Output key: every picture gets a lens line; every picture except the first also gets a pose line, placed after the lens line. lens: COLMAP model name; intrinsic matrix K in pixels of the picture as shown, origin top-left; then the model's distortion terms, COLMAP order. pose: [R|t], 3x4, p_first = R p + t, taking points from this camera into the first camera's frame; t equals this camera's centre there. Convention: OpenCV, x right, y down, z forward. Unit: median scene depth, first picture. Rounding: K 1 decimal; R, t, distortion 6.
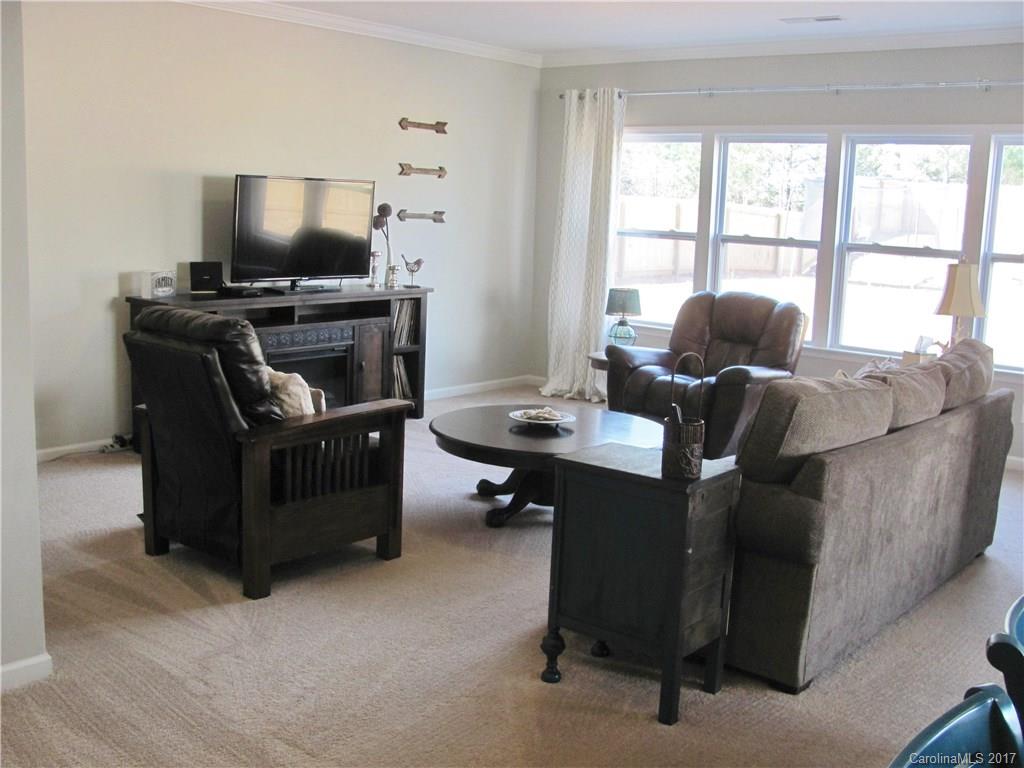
lens RADIAL K [[1067.1, 0, 512.0], [0, 1067.1, 384.0], [0, 0, 1]] dist [-0.216564, 0.255437]
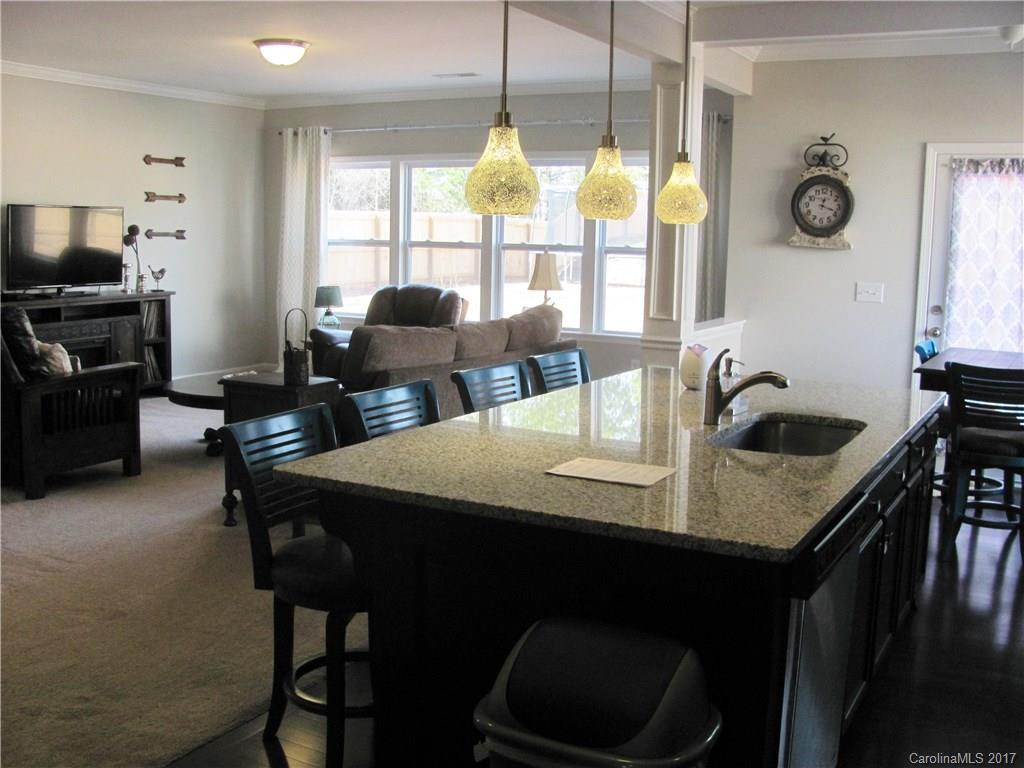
lens RADIAL K [[1067.1, 0, 512.0], [0, 1067.1, 384.0], [0, 0, 1]] dist [-0.216564, 0.255437]
pose [[0.980040, -0.046635, 0.193253, 0.074331], [0.049332, 0.998740, -0.009167, 0.051243], [-0.192582, 0.018517, 0.981106, -0.289841]]
